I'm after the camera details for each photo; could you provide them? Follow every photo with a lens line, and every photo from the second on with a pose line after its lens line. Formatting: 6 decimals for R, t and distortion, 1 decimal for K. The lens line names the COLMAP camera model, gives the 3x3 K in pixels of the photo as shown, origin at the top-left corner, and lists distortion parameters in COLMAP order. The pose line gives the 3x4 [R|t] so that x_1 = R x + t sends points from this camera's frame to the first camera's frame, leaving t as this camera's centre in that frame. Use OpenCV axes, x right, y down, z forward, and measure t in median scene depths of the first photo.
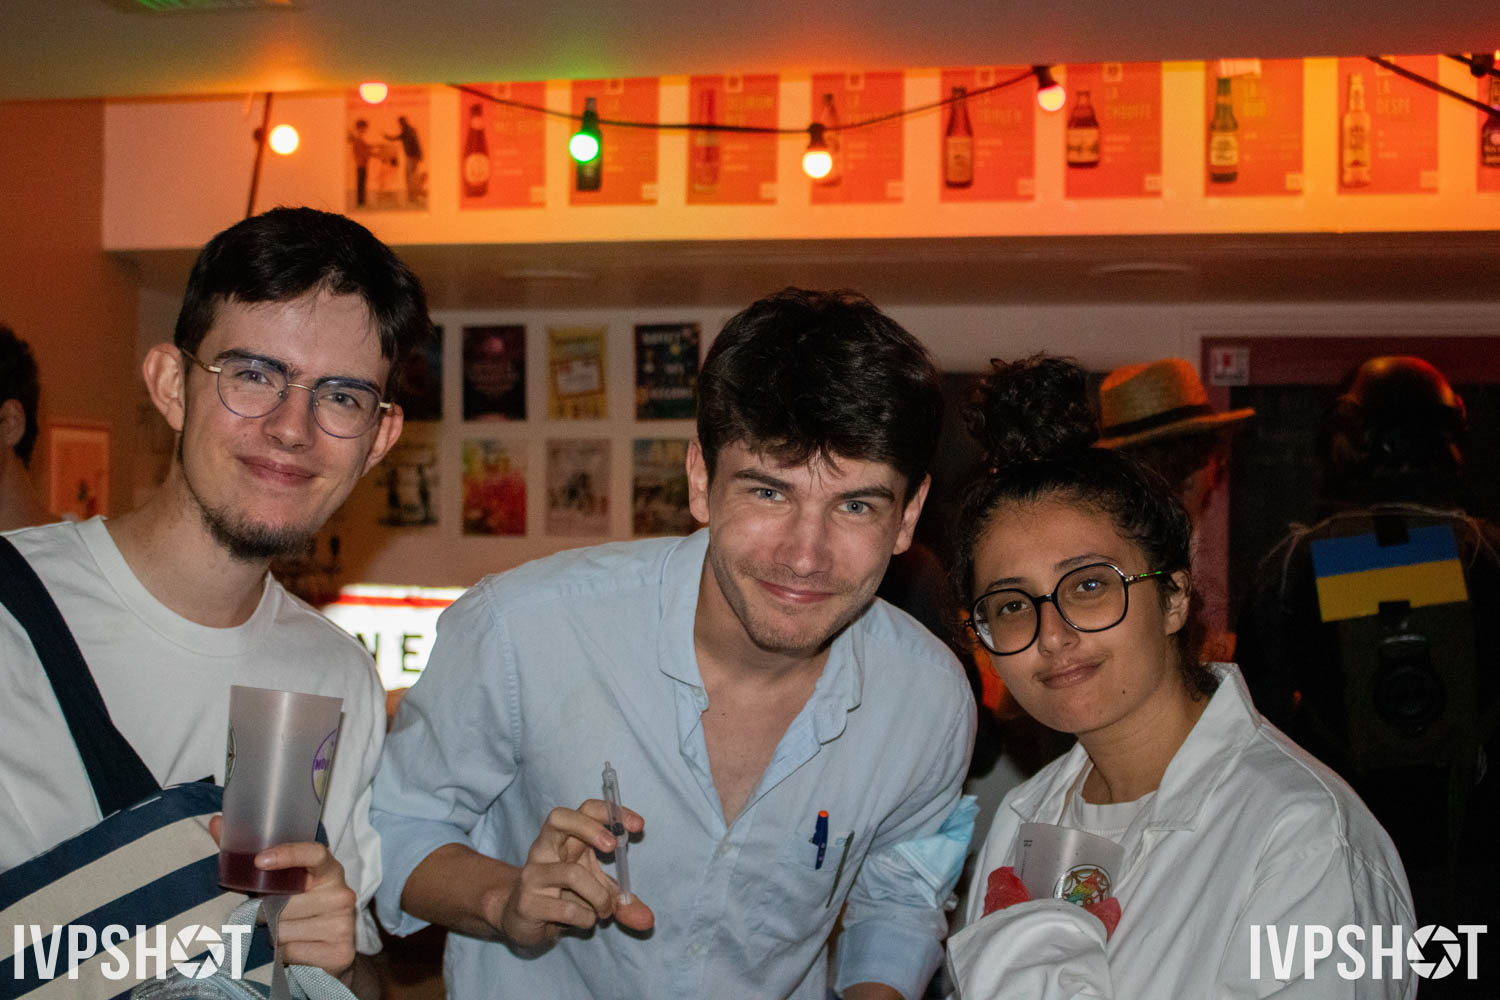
lens RADIAL K [[2230.5, 0, 750.0], [0, 2230.5, 503.1], [0, 0, 1]] dist [0.006206, 0.000000]
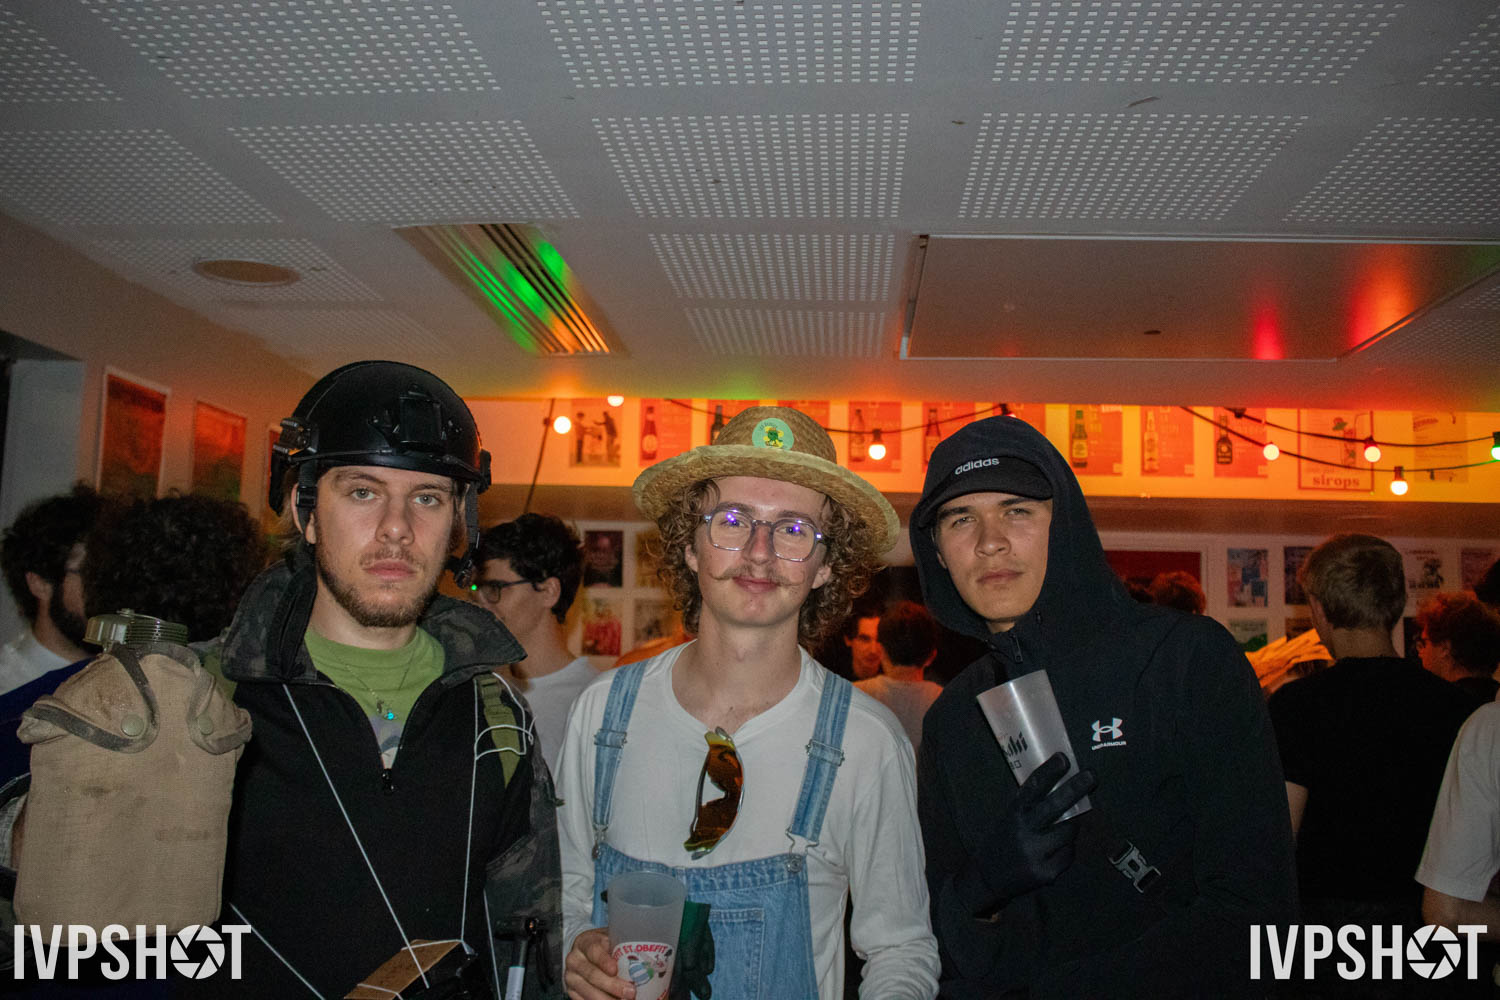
lens RADIAL K [[1381.2, 0, 750.6], [0, 1381.2, 497.1], [0, 0, 1]] dist [-0.001867, 0.000000]
pose [[0.993158, 0.031643, 0.112411, -0.163845], [-0.020250, 0.994672, -0.101081, -0.002059], [-0.115011, 0.098113, 0.988507, -0.061614]]
